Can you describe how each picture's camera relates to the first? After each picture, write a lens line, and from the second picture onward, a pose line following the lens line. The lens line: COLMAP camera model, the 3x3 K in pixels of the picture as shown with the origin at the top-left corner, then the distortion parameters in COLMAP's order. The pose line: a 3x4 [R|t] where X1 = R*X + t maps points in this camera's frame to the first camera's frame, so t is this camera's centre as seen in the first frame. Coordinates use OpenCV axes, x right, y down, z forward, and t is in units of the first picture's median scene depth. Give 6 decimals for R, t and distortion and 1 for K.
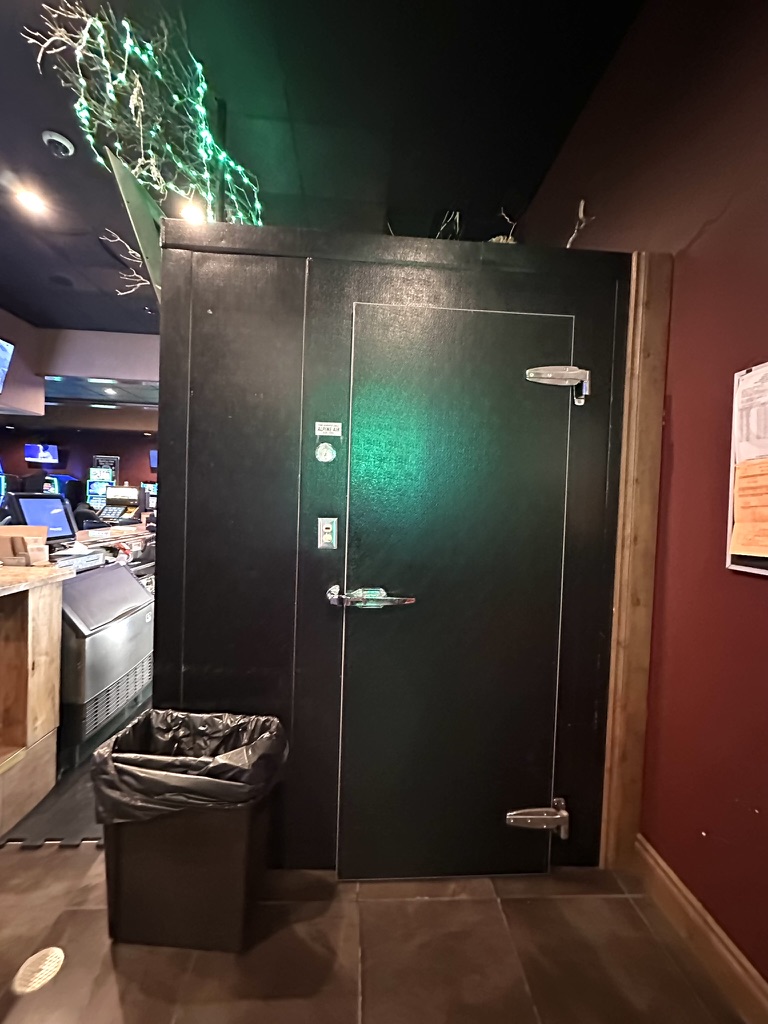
lens RADIAL K [[408.3, 0, 383.9], [0, 408.3, 509.5], [0, 0, 1]] dist [-0.002808, 0.000128]
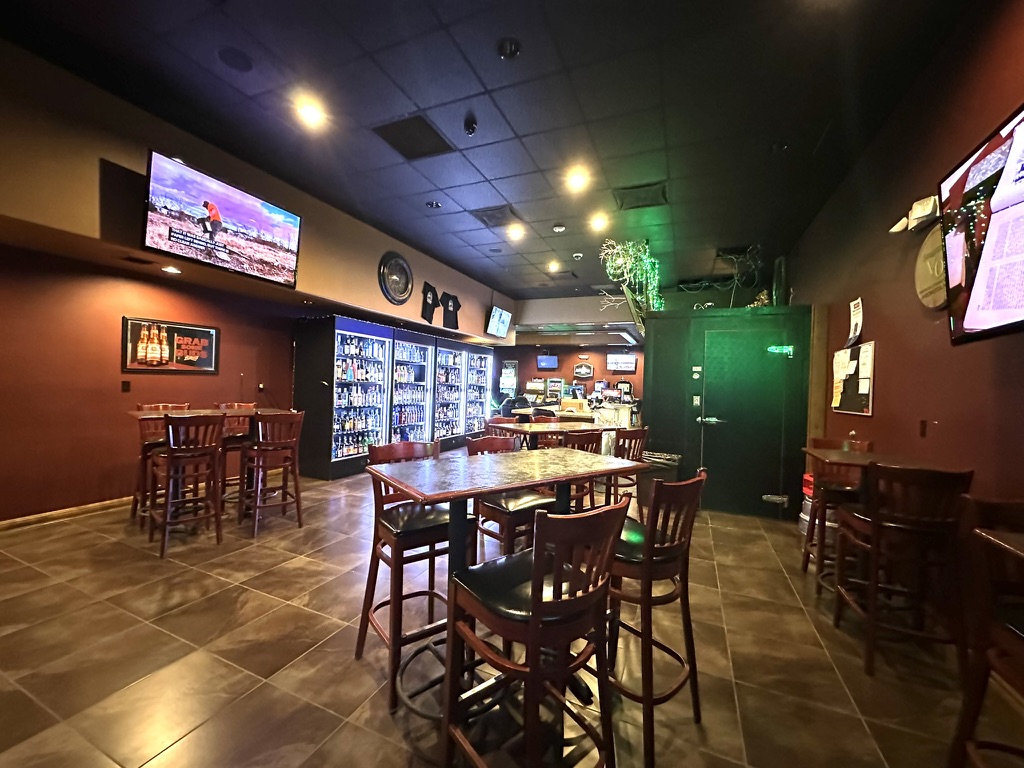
lens RADIAL K [[408.3, 0, 510.5], [0, 408.3, 384.4], [0, 0, 1]] dist [-0.002808, 0.000128]
pose [[0.890891, -0.006095, -0.454175, 0.016259], [-0.011315, 0.999302, -0.035605, 0.060065], [0.454075, 0.036859, 0.890201, -2.545049]]
